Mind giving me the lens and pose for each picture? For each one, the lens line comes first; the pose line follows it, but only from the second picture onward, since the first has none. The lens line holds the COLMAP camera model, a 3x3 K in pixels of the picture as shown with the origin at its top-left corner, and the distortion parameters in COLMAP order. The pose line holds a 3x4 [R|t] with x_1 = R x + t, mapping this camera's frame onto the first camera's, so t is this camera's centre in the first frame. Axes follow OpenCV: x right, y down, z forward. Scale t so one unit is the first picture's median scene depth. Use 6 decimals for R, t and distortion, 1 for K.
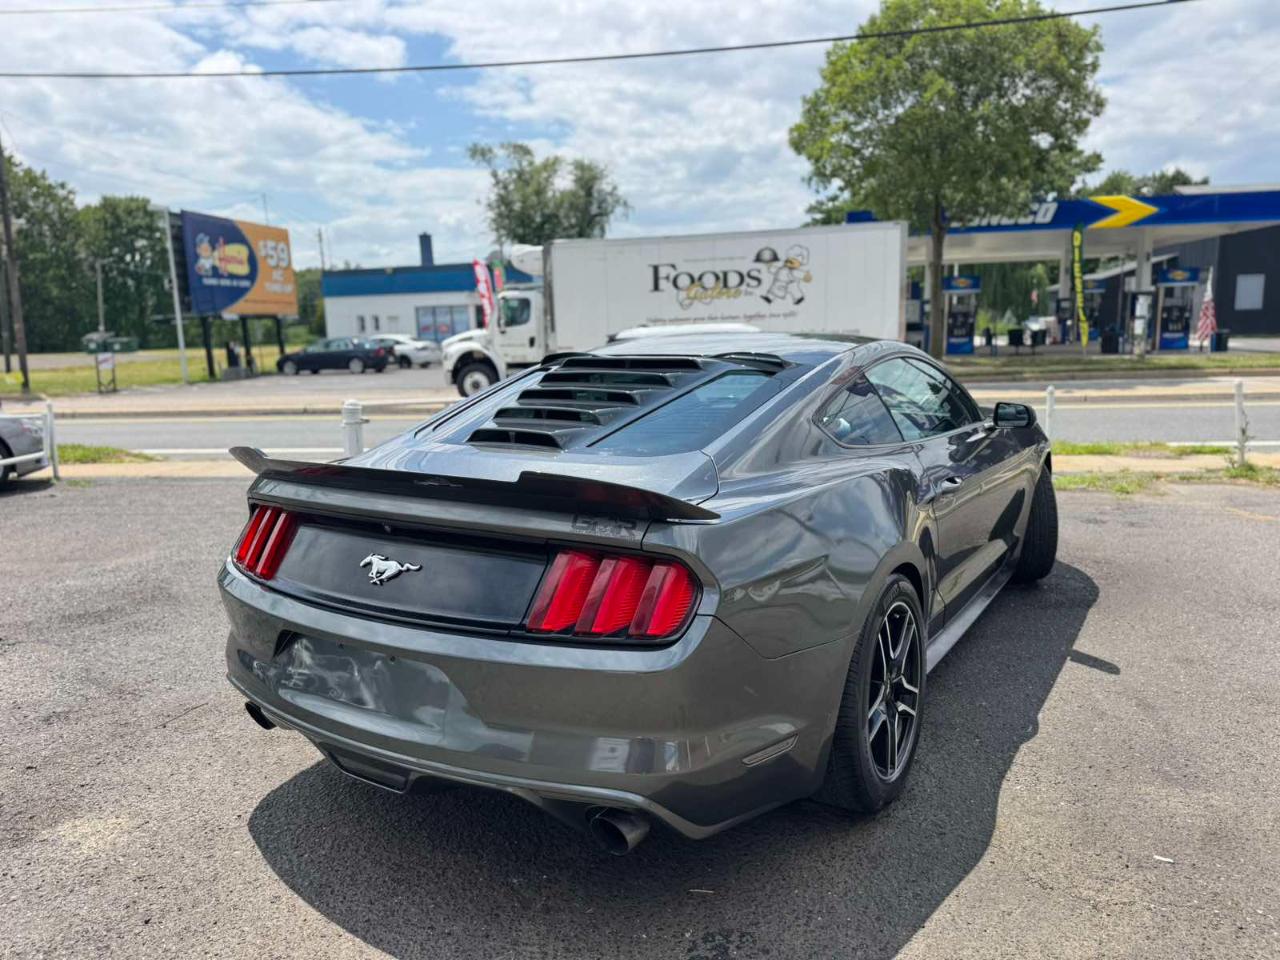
lens RADIAL K [[908.9, 0, 640.4], [0, 908.9, 475.3], [0, 0, 1]] dist [0.031962, -0.043510]
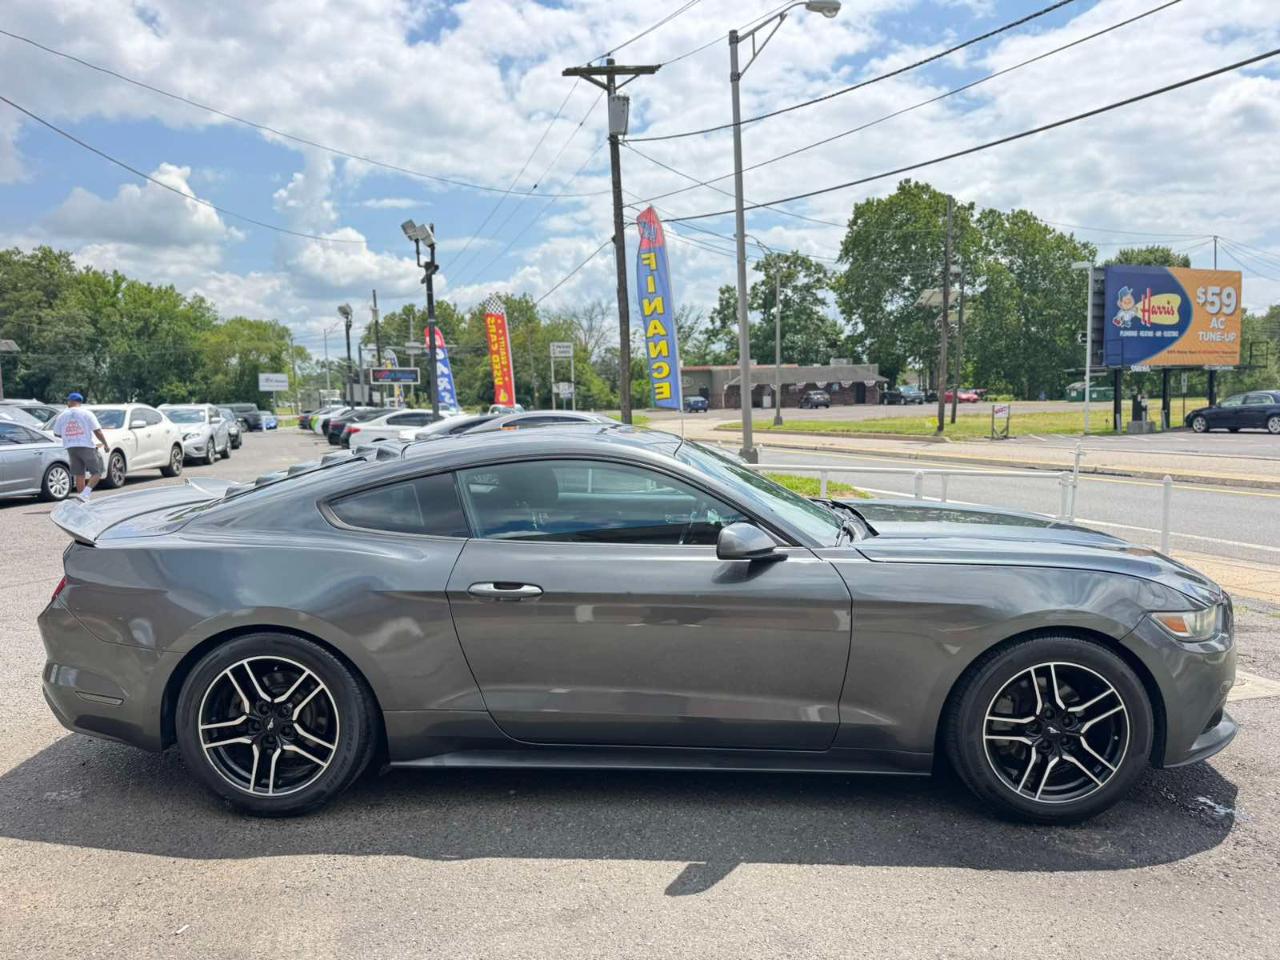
lens RADIAL K [[908.9, 0, 638.9], [0, 908.9, 470.4], [0, 0, 1]] dist [0.031962, -0.043510]
pose [[0.511359, 0.090893, -0.854547, 0.110115], [-0.138327, 0.990130, 0.022540, -0.014244], [0.848161, 0.106681, 0.518885, 0.053327]]
